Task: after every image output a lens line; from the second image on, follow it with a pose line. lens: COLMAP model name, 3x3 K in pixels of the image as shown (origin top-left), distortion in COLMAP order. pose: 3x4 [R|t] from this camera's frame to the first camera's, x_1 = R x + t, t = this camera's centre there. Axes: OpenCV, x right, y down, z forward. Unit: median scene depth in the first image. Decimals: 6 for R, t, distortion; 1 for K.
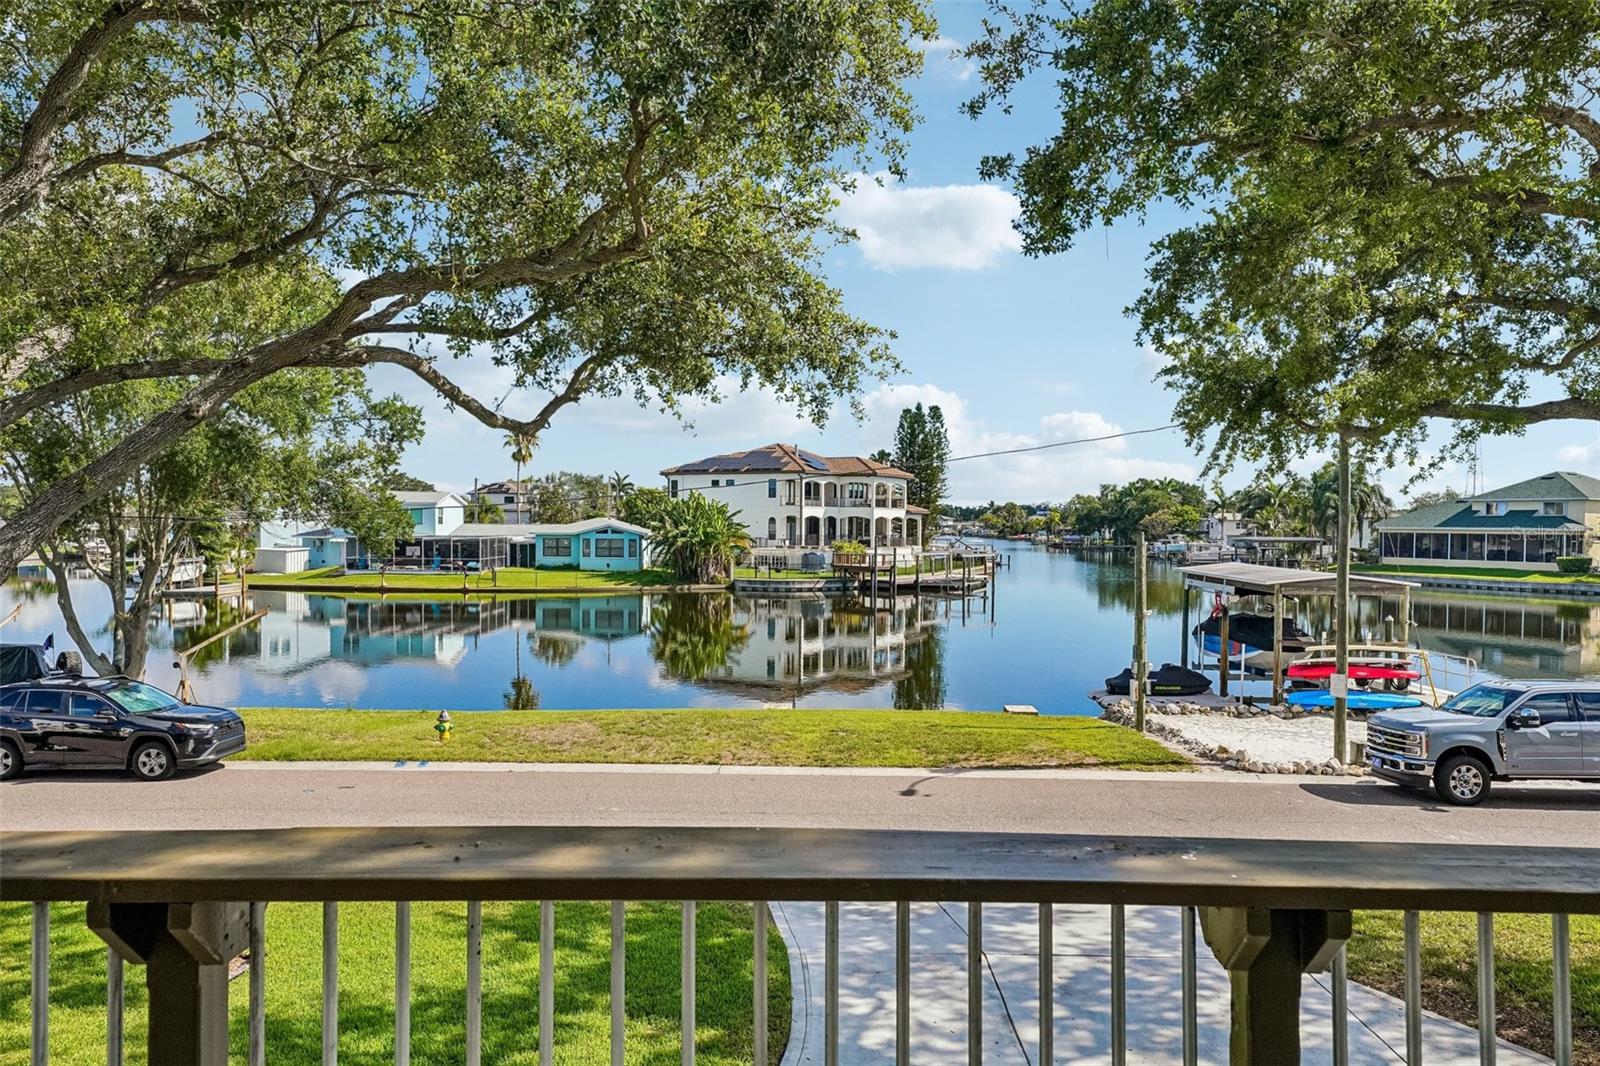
lens RADIAL K [[1096.9, 0, 802.9], [0, 1096.9, 554.4], [0, 0, 1]] dist [0.035649, -0.000873]
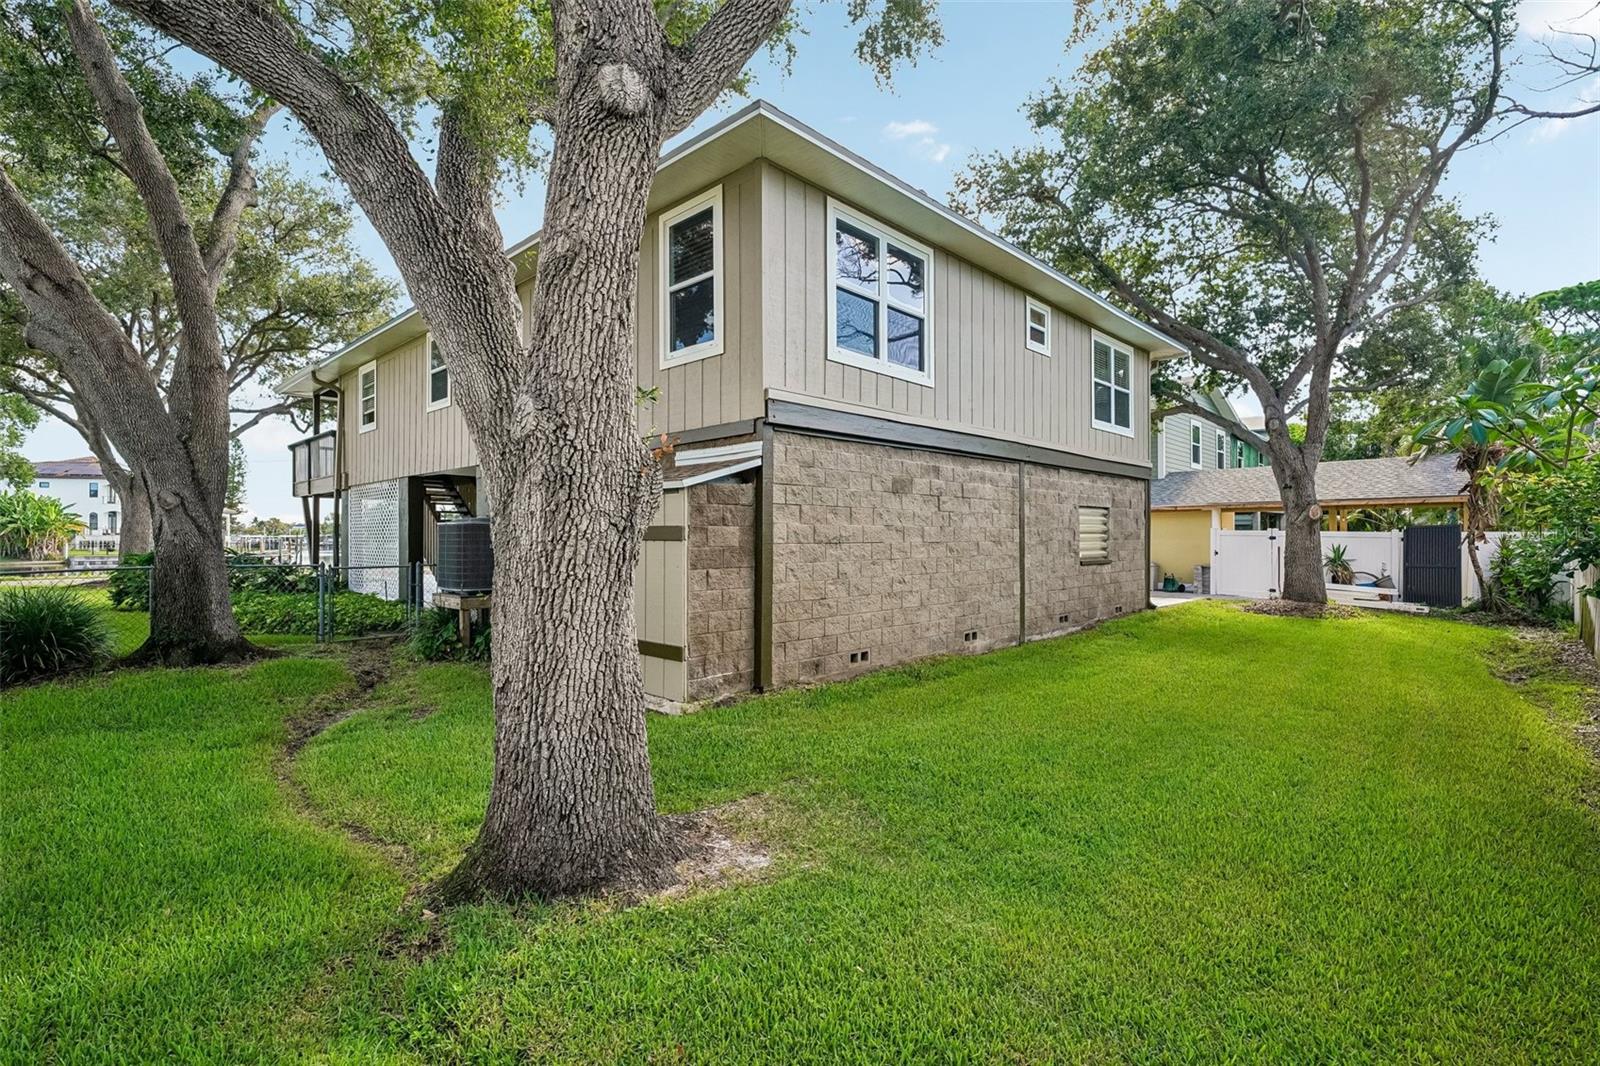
lens RADIAL K [[763.2, 0, 803.3], [0, 763.2, 536.0], [0, 0, 1]] dist [0.001833, 0.001633]
pose [[0.688510, -0.005832, 0.725203, -0.124425], [0.030938, 0.999294, -0.021336, 0.045874], [-0.724566, 0.037126, 0.688205, -0.264961]]
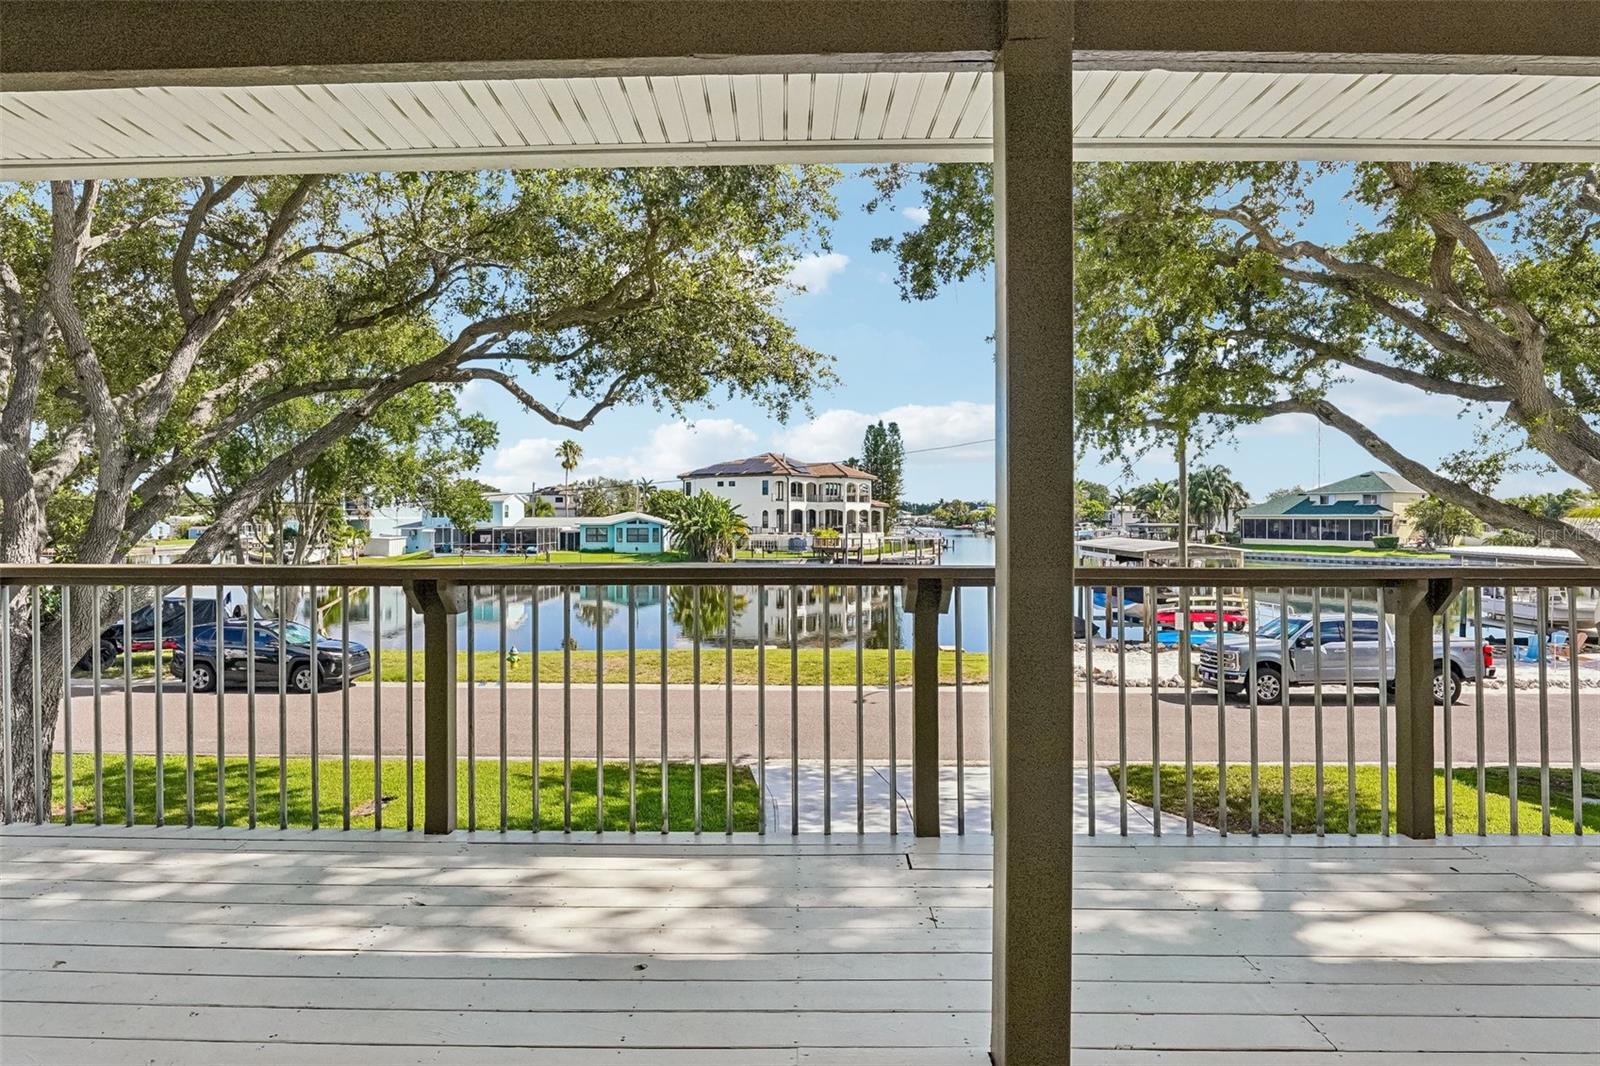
lens RADIAL K [[877.8, 0, 782.7], [0, 877.8, 514.7], [0, 0, 1]] dist [-0.017973, 0.000281]
pose [[0.999913, -0.007576, -0.010765, 0.003613], [0.007219, 0.999436, -0.032781, 0.005359], [0.011007, 0.032700, 0.999405, -0.017650]]
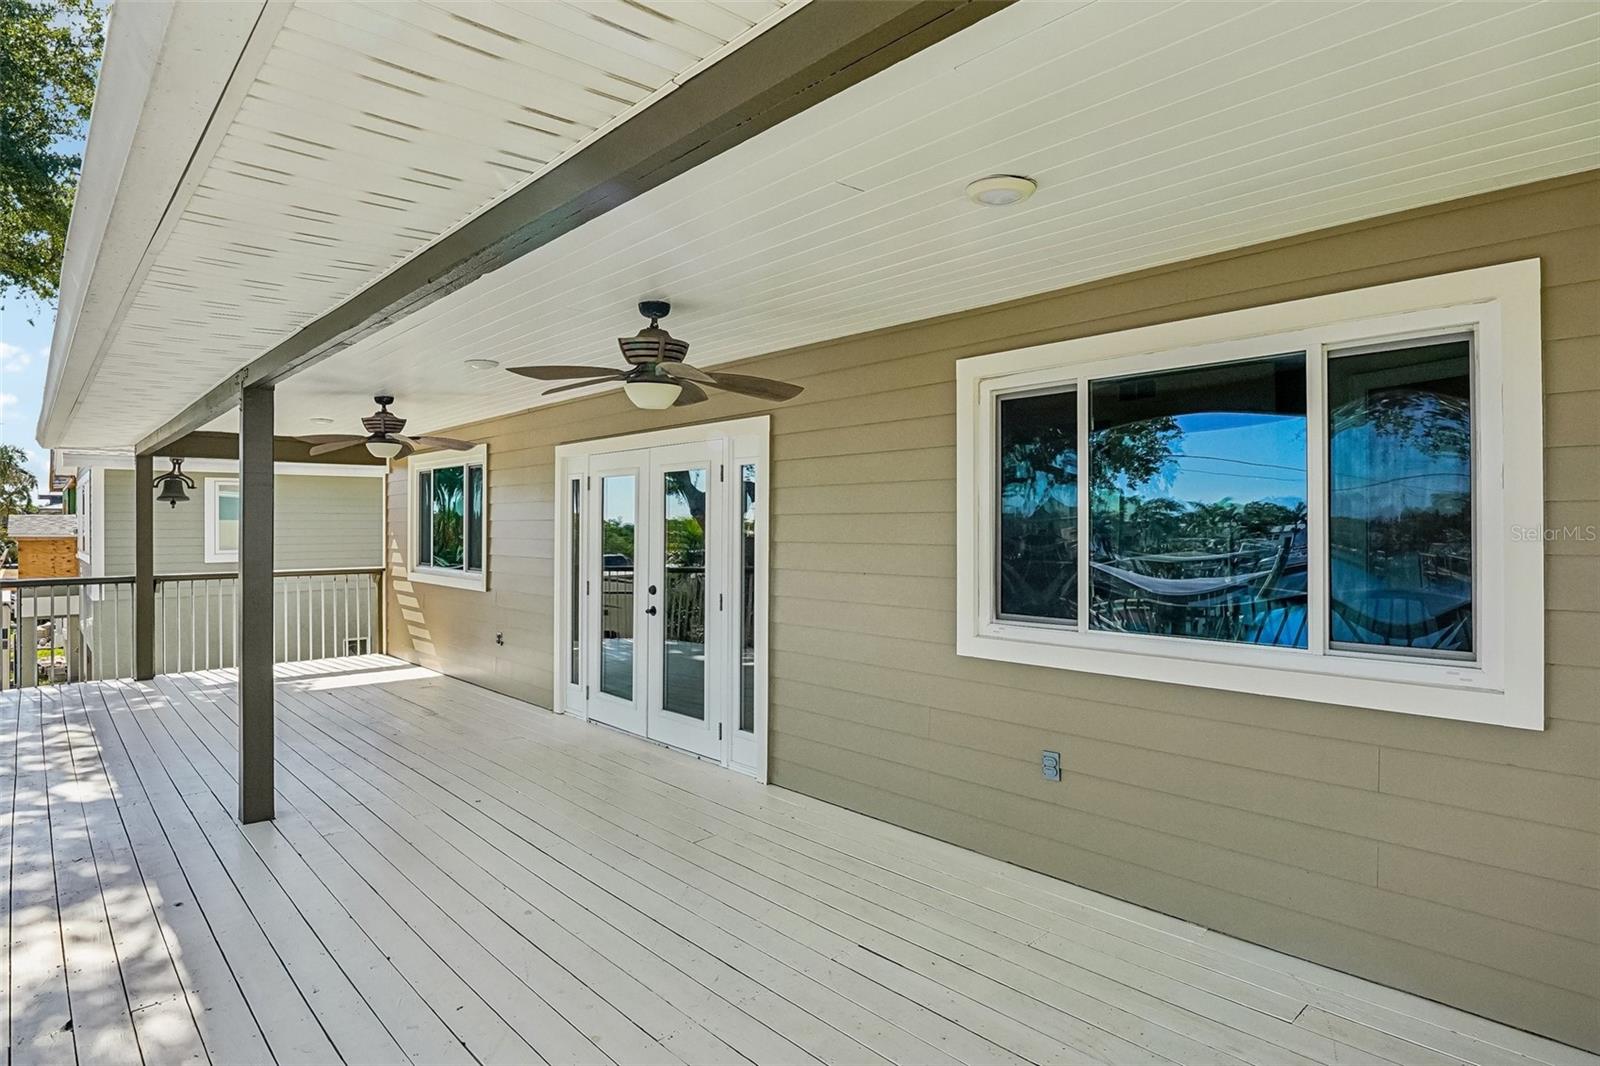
lens RADIAL K [[877.8, 0, 769.2], [0, 877.8, 523.7], [0, 0, 1]] dist [-0.017973, 0.000281]
pose [[-0.656629, -0.006900, 0.754182, -0.052372], [0.020340, 0.999432, 0.026853, 0.000242], [-0.753939, 0.032973, -0.656116, 0.017163]]
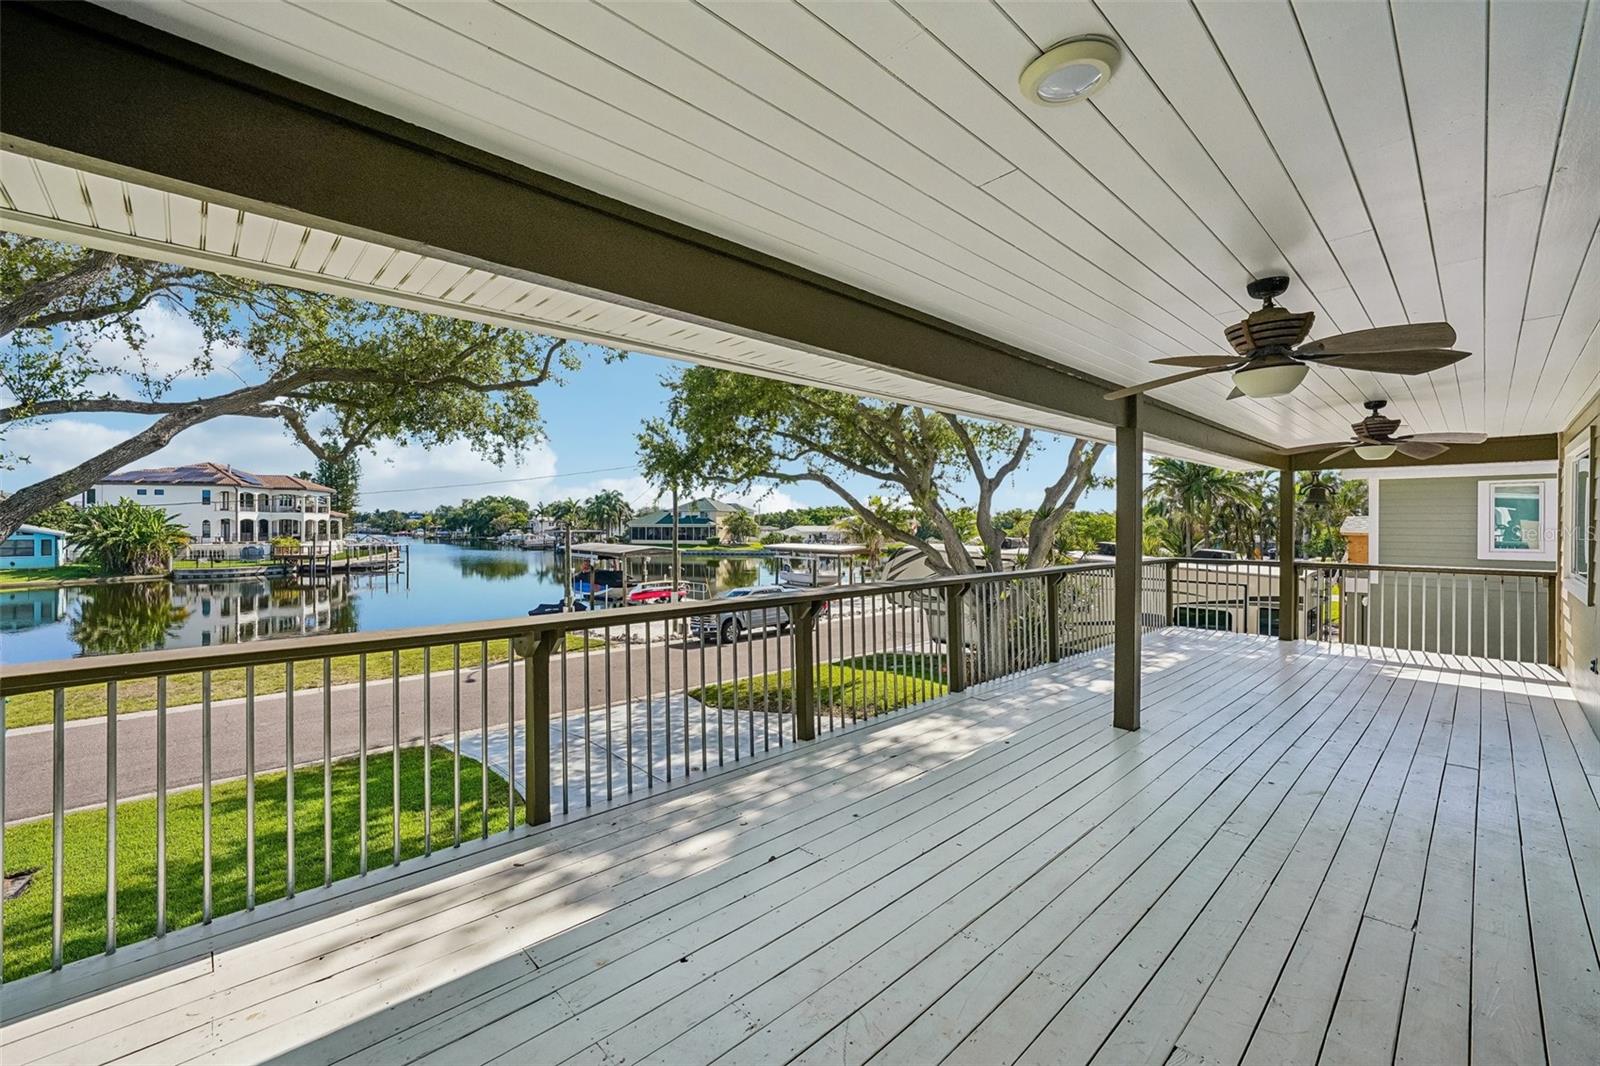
lens RADIAL K [[650.4, 0, 798.3], [0, 650.4, 524.7], [0, 0, 1]] dist [-0.017517, 0.003396]
pose [[0.724639, -0.008379, 0.689077, -0.051163], [0.026273, 0.999535, -0.015474, 0.001383], [-0.688627, 0.029317, 0.724523, -0.016155]]
